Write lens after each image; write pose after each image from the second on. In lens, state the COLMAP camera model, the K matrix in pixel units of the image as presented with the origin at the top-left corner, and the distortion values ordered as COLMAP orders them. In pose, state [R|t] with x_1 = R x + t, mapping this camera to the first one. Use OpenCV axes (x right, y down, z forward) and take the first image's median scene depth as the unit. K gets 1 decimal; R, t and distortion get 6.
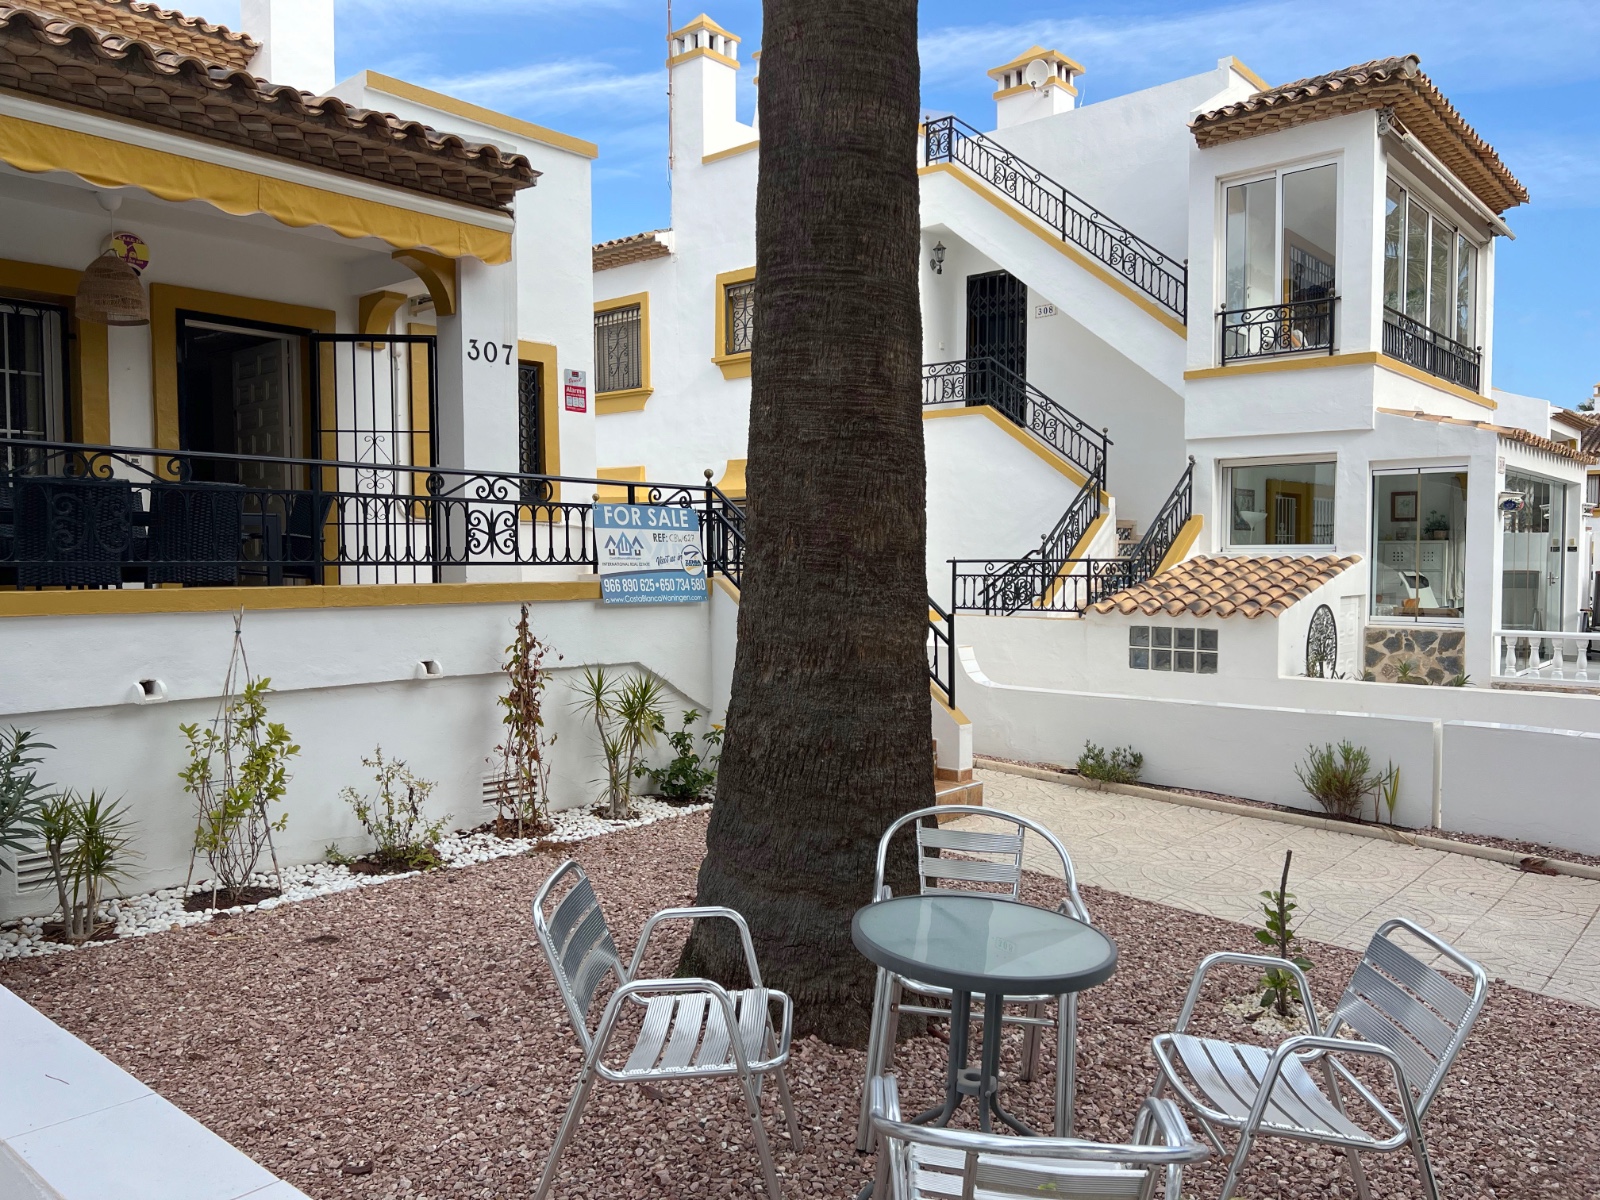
lens RADIAL K [[1185.9, 0, 805.6], [0, 1185.9, 607.4], [0, 0, 1]] dist [0.073630, -0.041950]
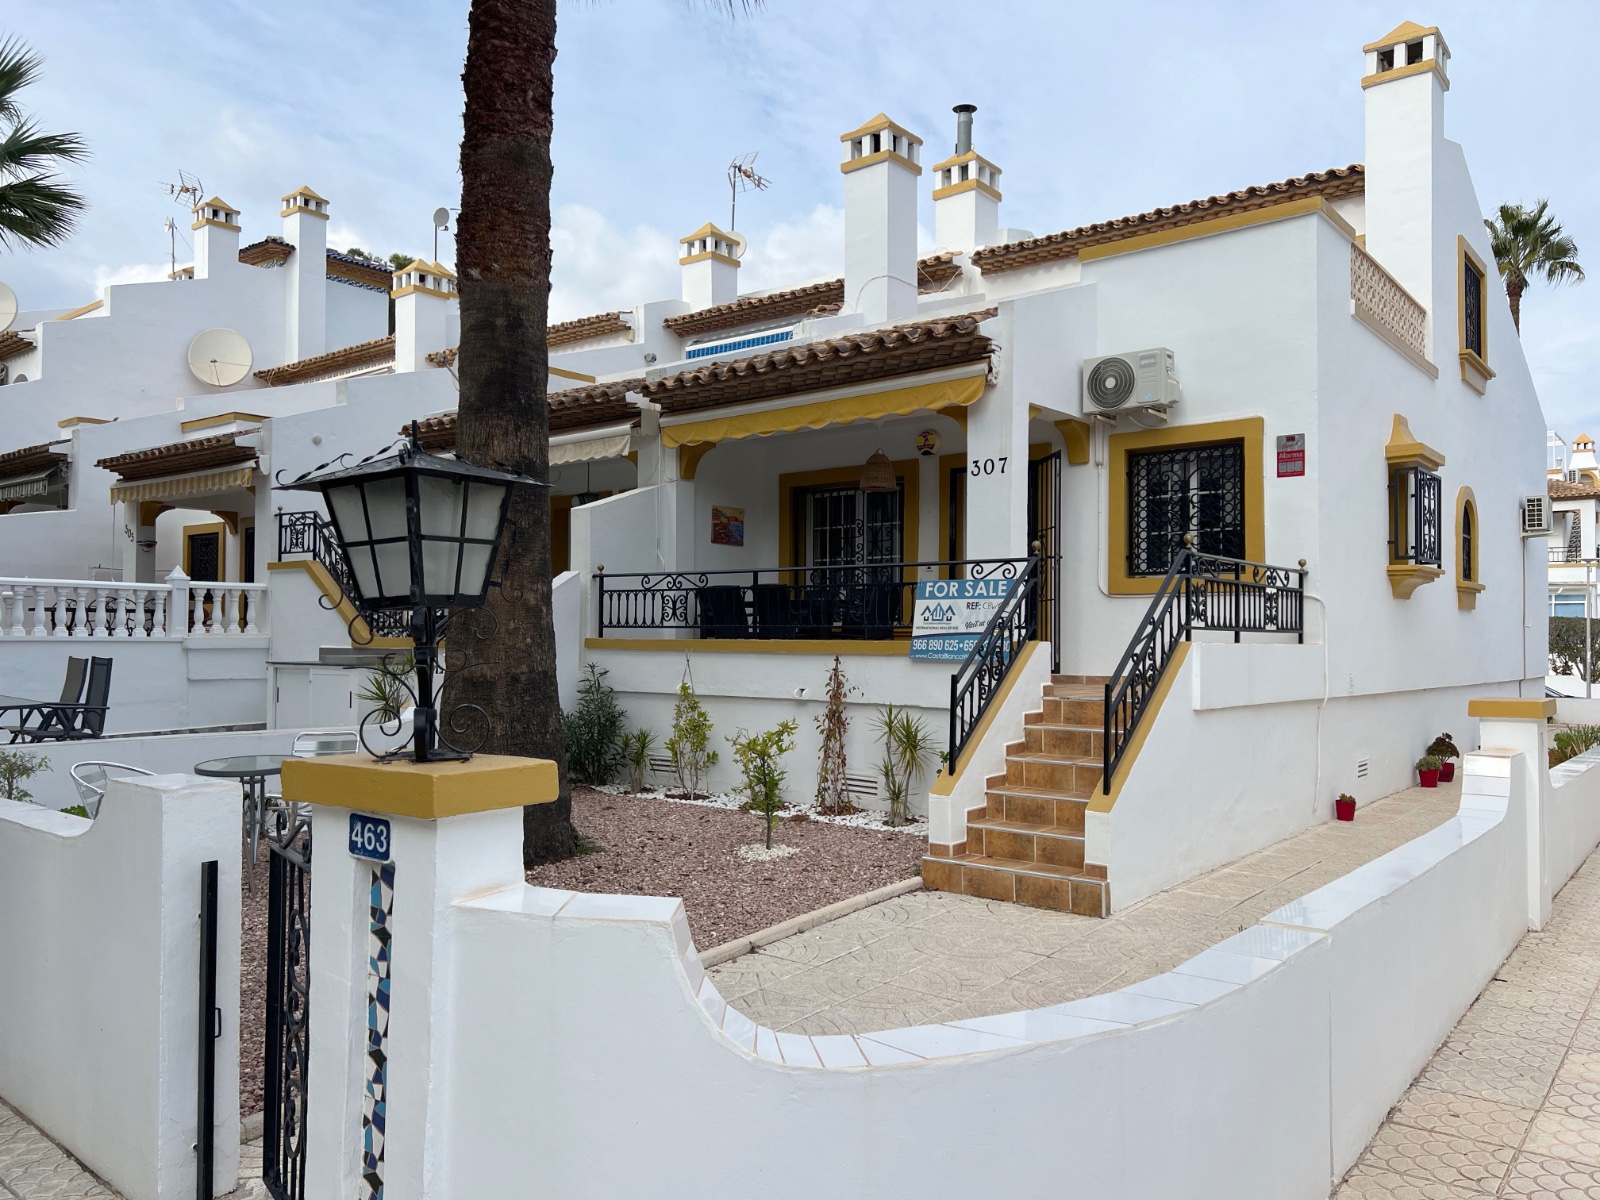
lens RADIAL K [[1185.9, 0, 819.9], [0, 1185.9, 628.8], [0, 0, 1]] dist [0.073630, -0.041950]
pose [[0.063813, -0.004253, -0.997953, 1.096159], [-0.041764, 0.999103, -0.006929, -0.021352], [0.997088, 0.042120, 0.063578, 0.794183]]
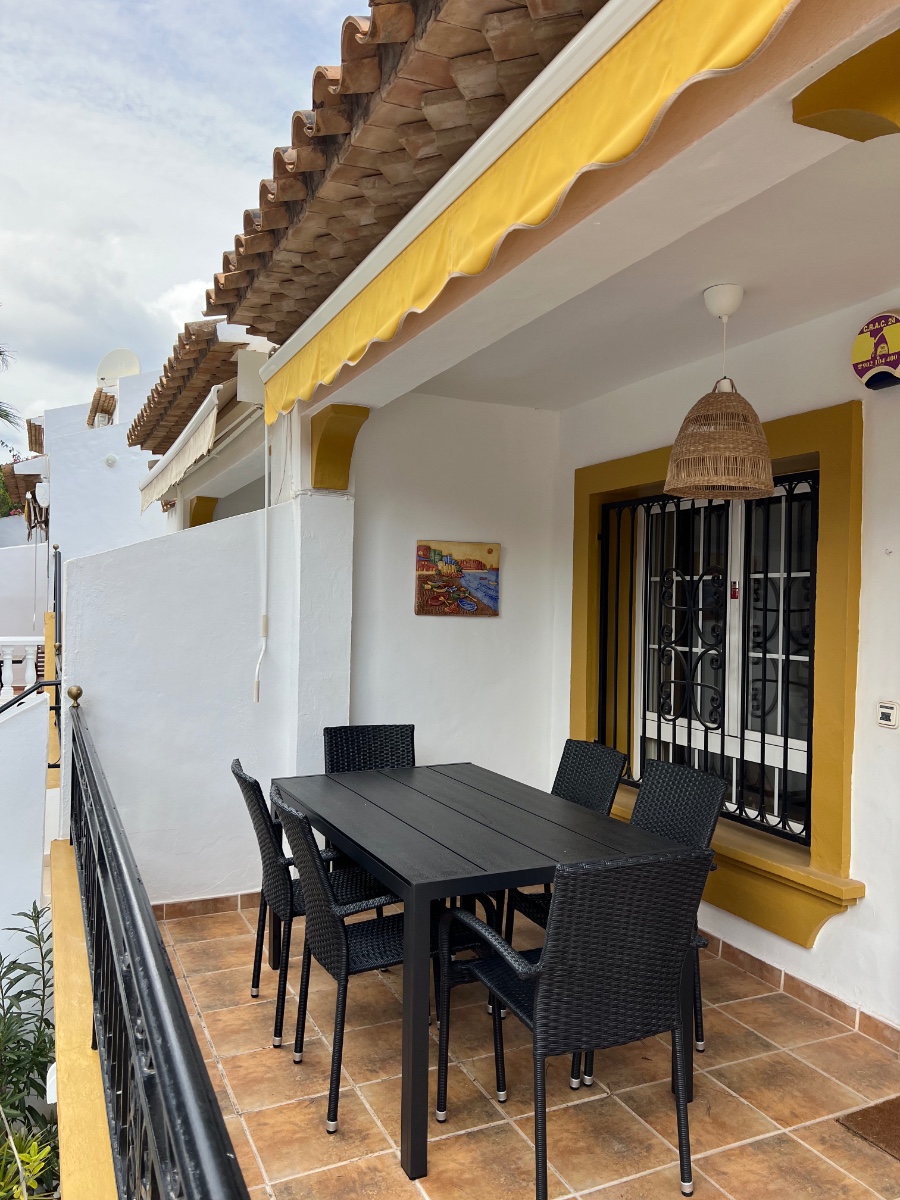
lens RADIAL K [[889.5, 0, 463.1], [0, 889.5, 631.3], [0, 0, 1]] dist [0.073630, -0.041950]
pose [[-0.424401, 0.024374, -0.905146, -0.085435], [-0.052330, 0.997307, 0.051392, -0.177535], [0.903961, 0.069177, -0.421983, 1.054437]]
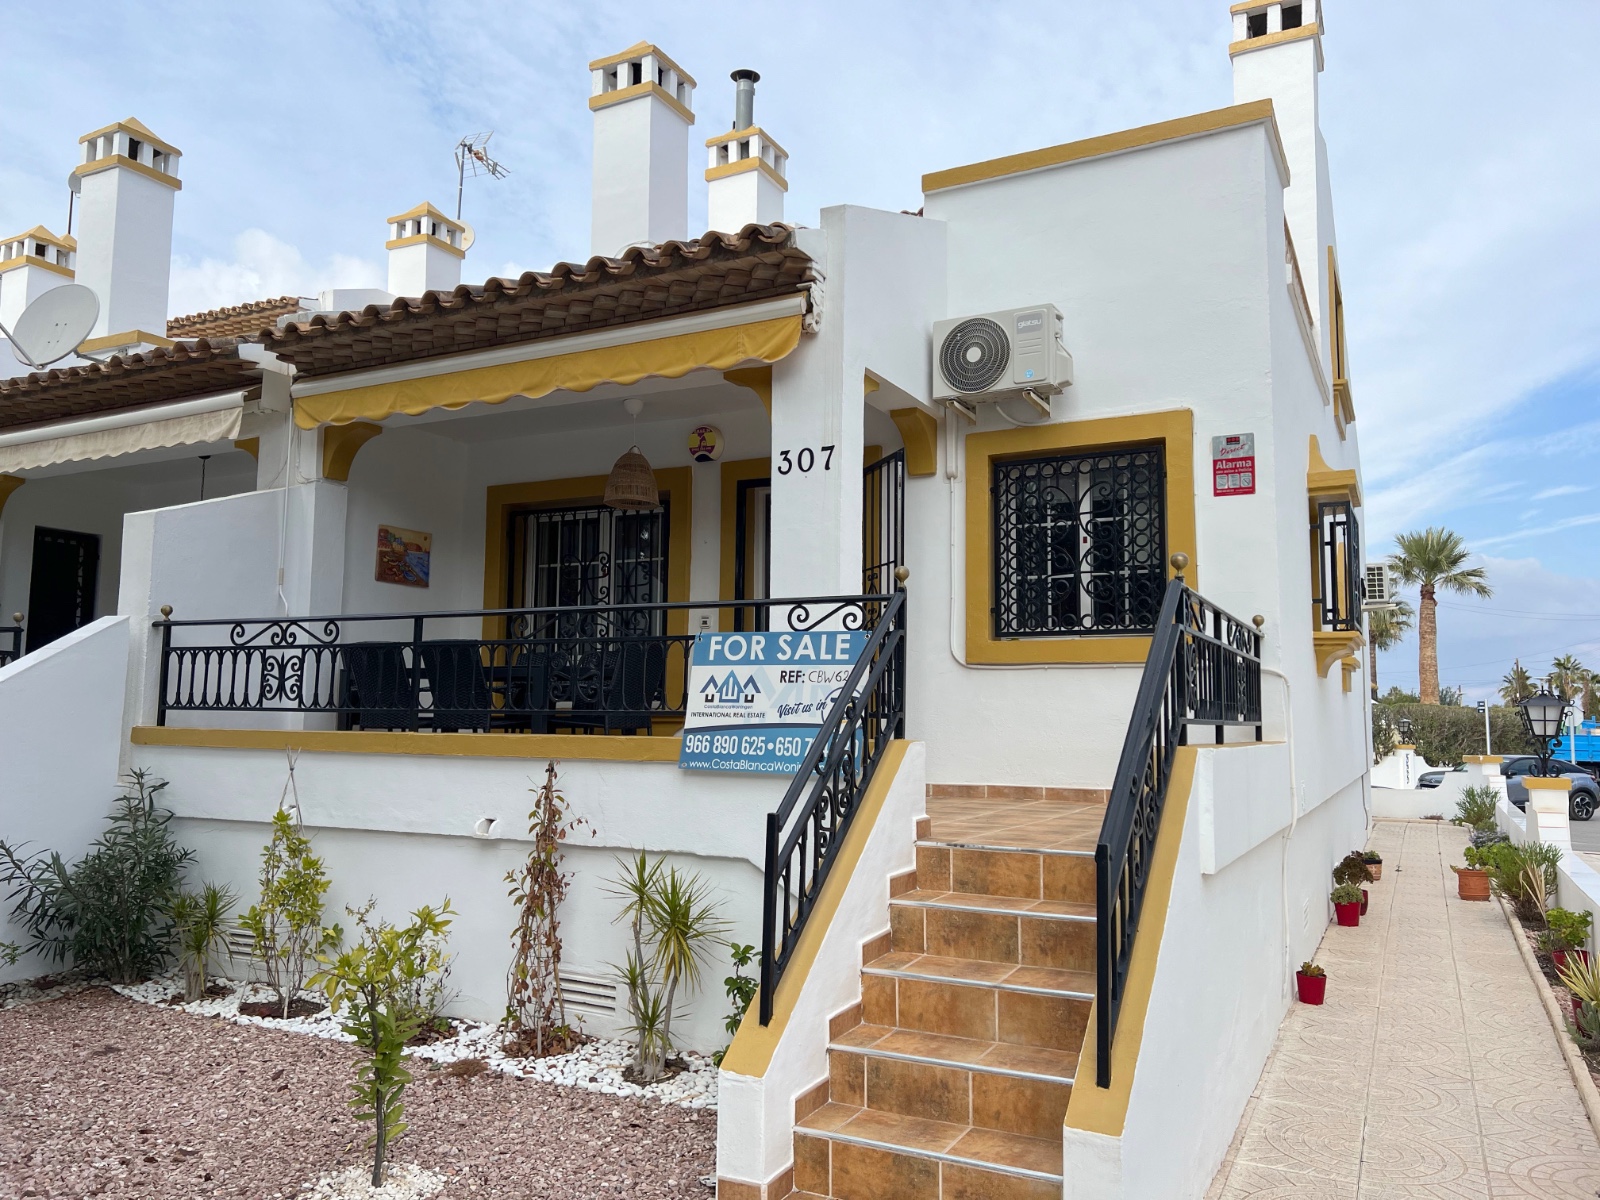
lens RADIAL K [[1185.9, 0, 794.3], [0, 1185.9, 586.3], [0, 0, 1]] dist [0.073630, -0.041950]
pose [[0.245473, -0.098505, -0.964386, 0.563679], [-0.046694, 0.992468, -0.113259, -0.034034], [0.968278, 0.072833, 0.239025, 0.858754]]
